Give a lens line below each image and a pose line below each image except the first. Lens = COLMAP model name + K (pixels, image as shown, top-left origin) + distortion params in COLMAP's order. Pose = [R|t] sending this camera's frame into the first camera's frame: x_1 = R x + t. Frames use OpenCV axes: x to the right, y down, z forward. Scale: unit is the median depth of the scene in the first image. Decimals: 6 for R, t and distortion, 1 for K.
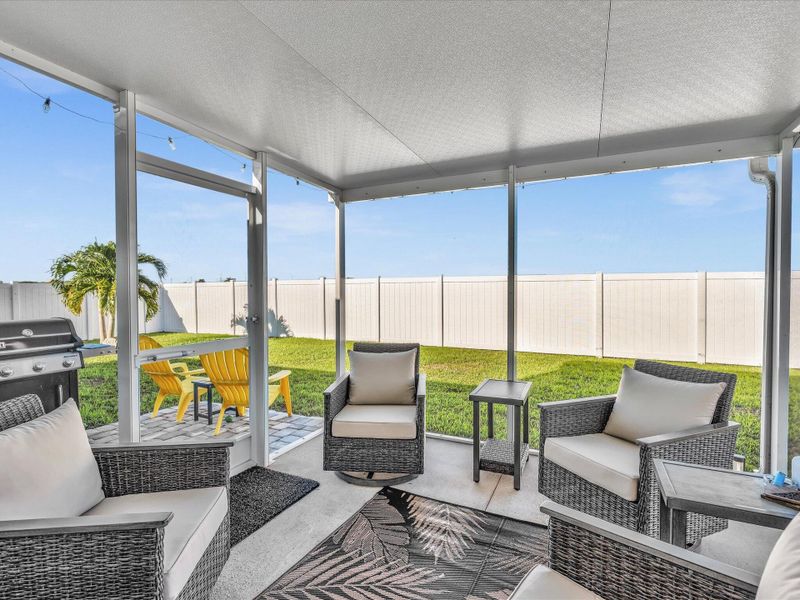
lens RADIAL K [[401.3, 0, 400.2], [0, 401.3, 297.0], [0, 0, 1]] dist [-0.004610, 0.001251]
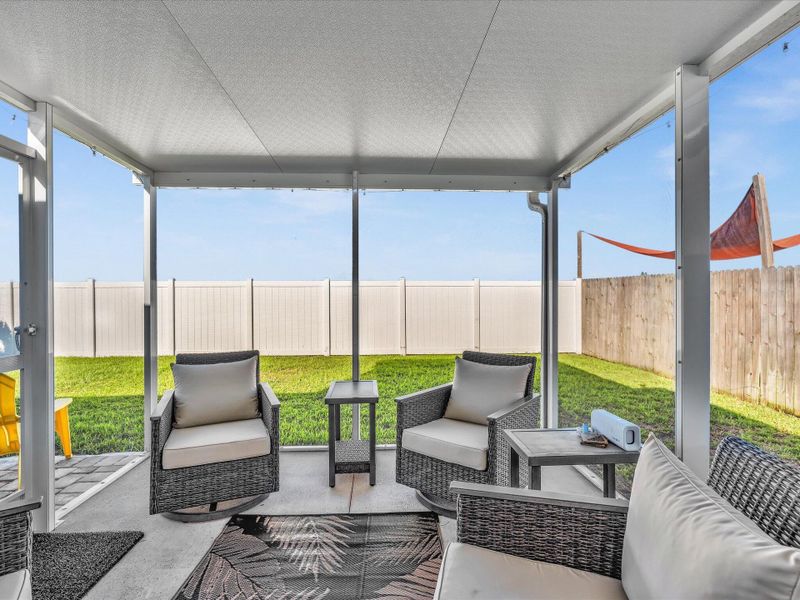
lens RADIAL K [[401.3, 0, 400.2], [0, 401.3, 297.0], [0, 0, 1]] dist [-0.004610, 0.001251]
pose [[0.880862, -0.001556, 0.473371, -0.128603], [0.009217, 0.999861, -0.013865, 0.012362], [-0.473284, 0.016576, 0.880754, 0.051517]]
